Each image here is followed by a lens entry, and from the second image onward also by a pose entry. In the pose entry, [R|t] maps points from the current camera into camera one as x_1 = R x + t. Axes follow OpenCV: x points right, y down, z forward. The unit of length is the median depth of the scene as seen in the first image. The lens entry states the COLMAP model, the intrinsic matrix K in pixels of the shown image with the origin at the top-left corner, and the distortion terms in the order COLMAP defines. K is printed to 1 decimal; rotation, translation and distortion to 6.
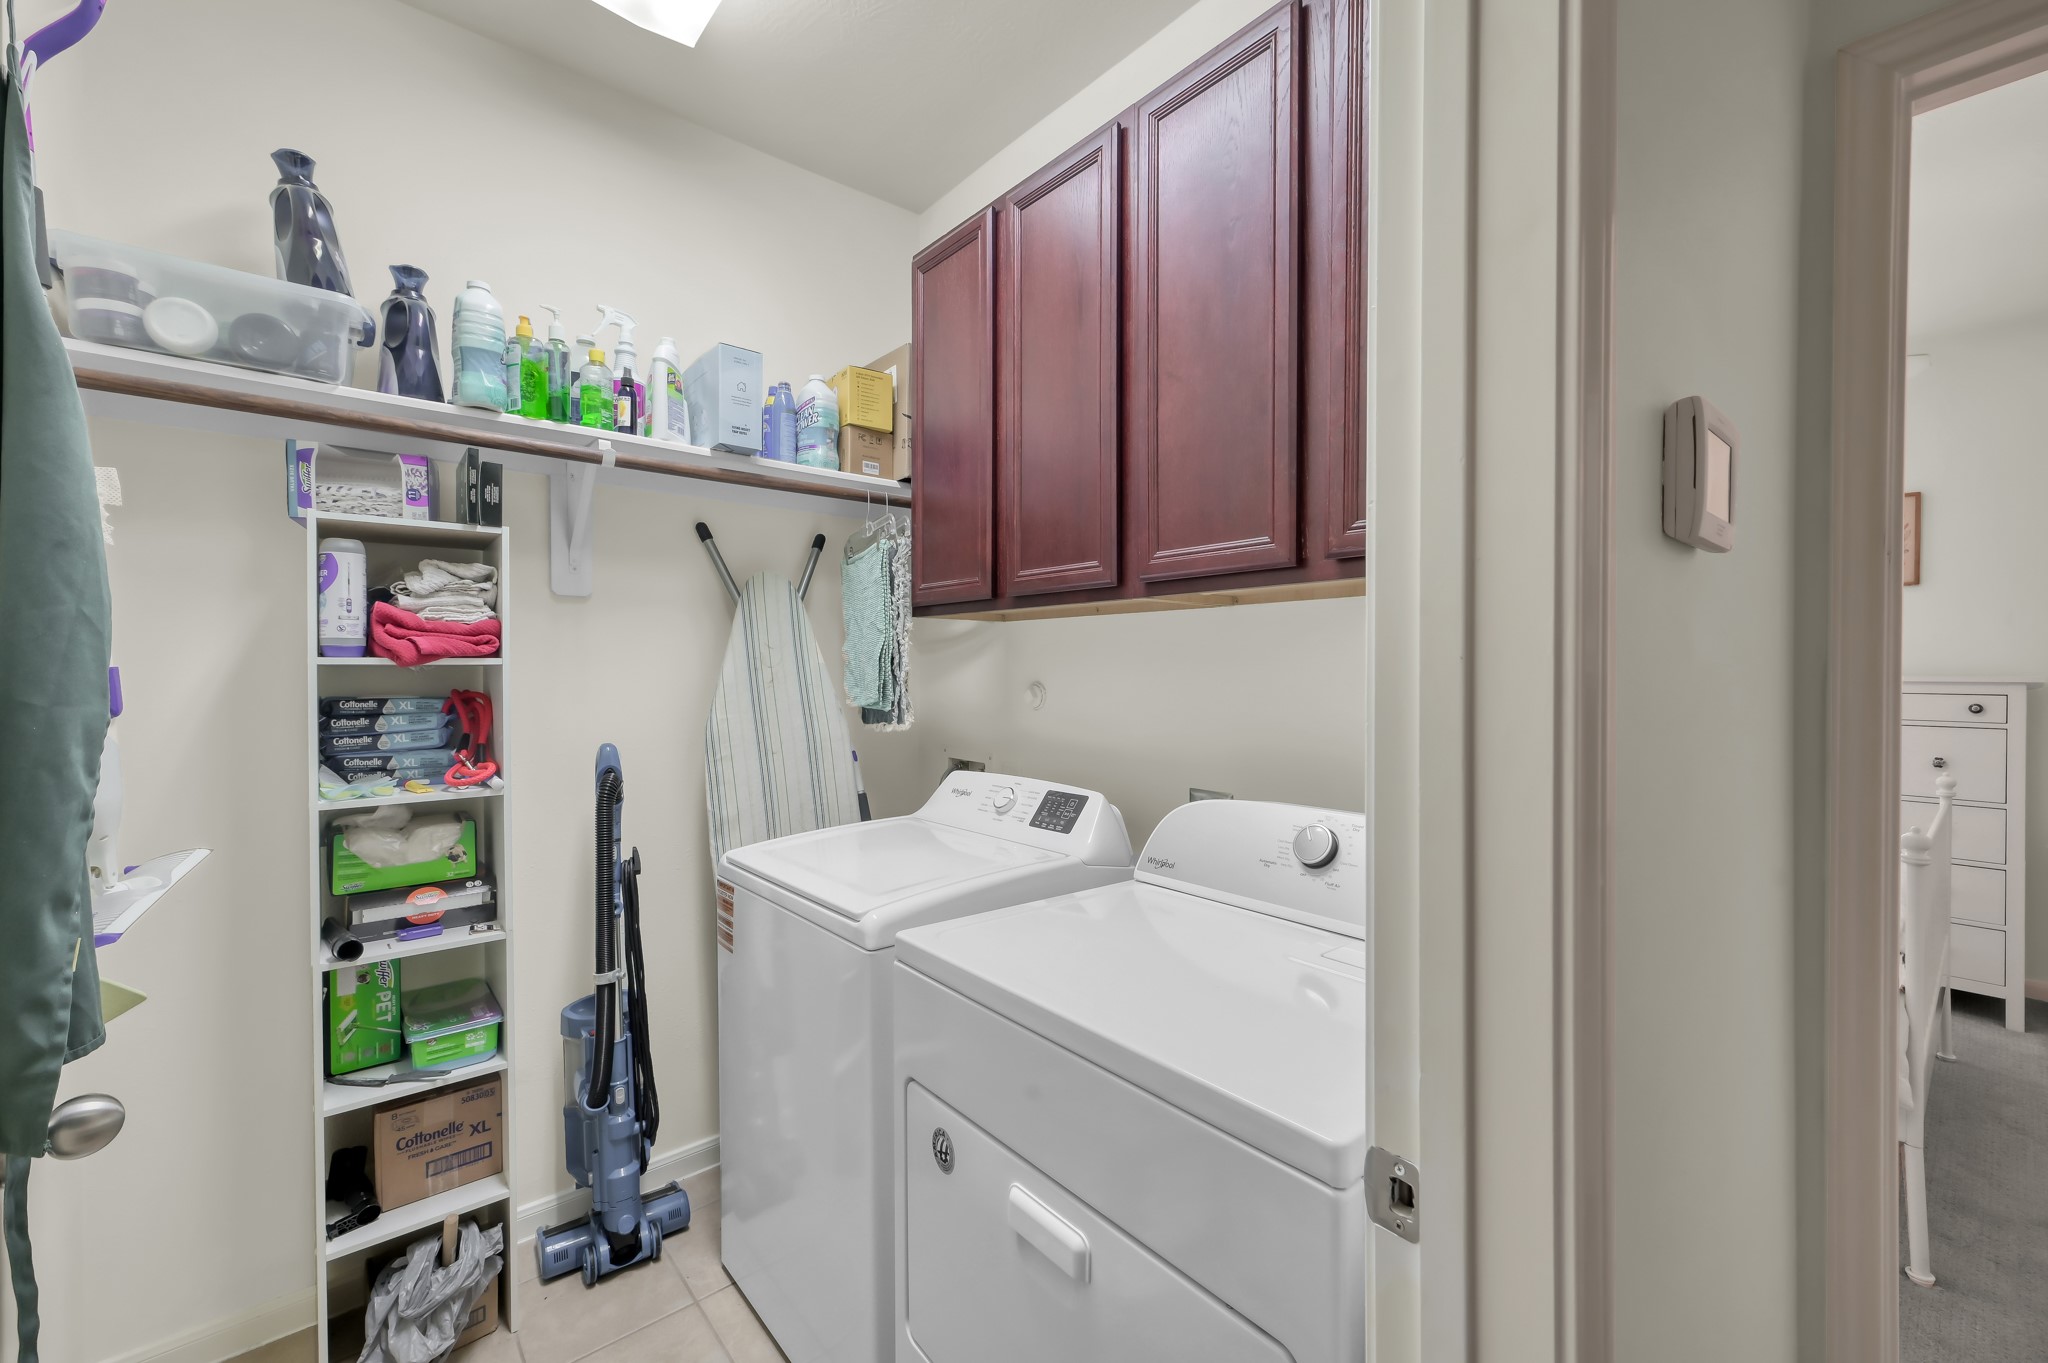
lens RADIAL K [[838.5, 0, 1031.8], [0, 838.5, 672.6], [0, 0, 1]] dist [-0.001226, -0.000170]
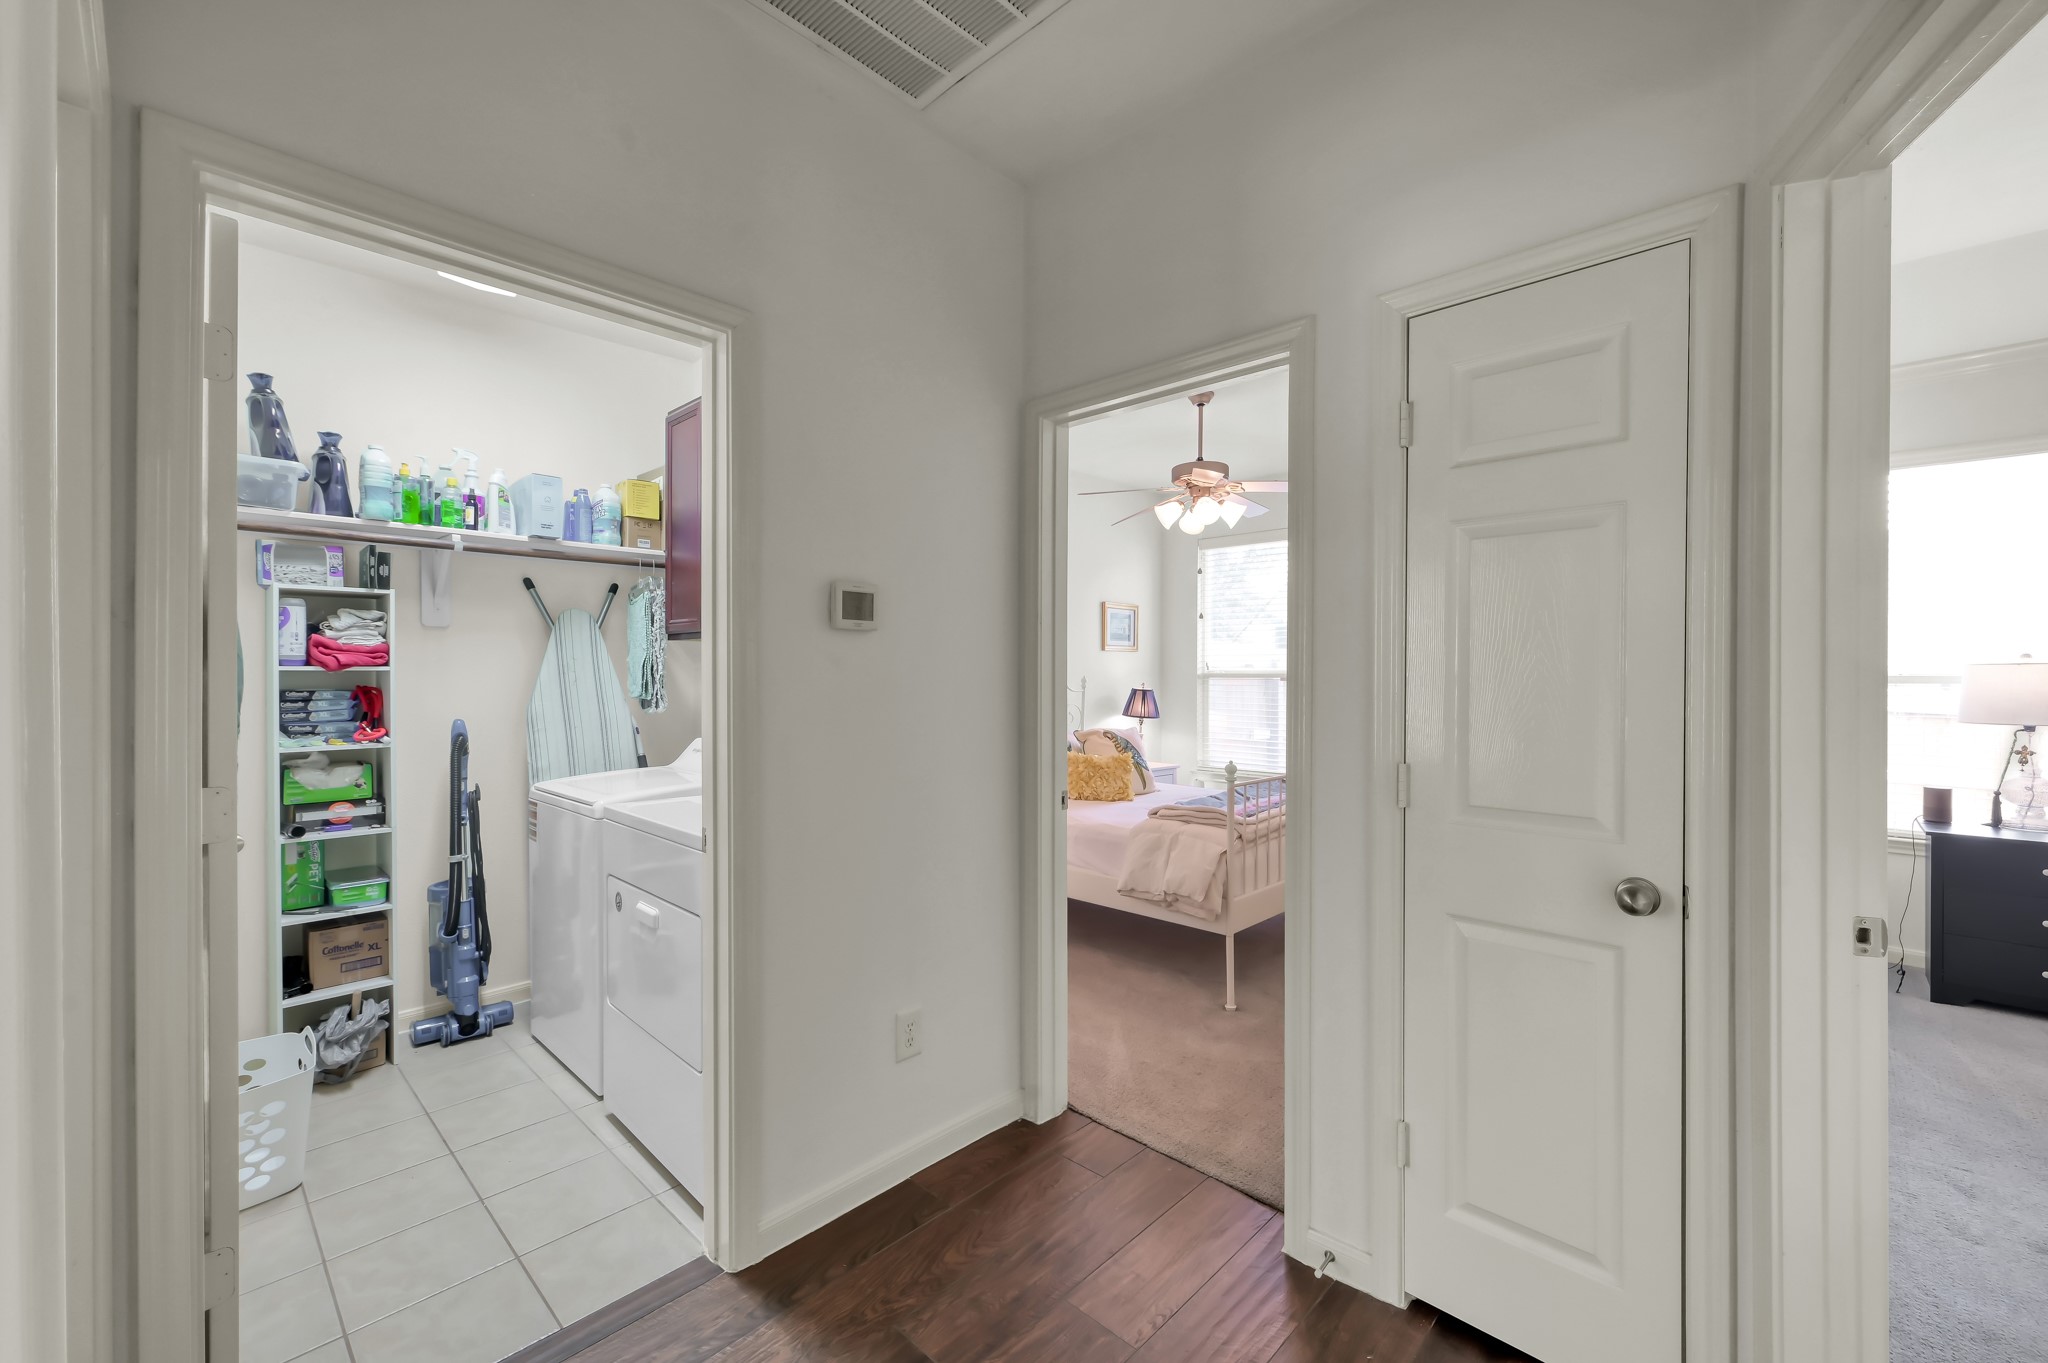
lens RADIAL K [[843.7, 0, 1040.9], [0, 843.7, 674.9], [0, 0, 1]] dist [0.000036, -0.000124]
pose [[0.994112, 0.001326, 0.108348, 0.463641], [-0.001030, 0.999996, -0.002788, 0.002829], [-0.108351, 0.002660, 0.994109, -0.790247]]
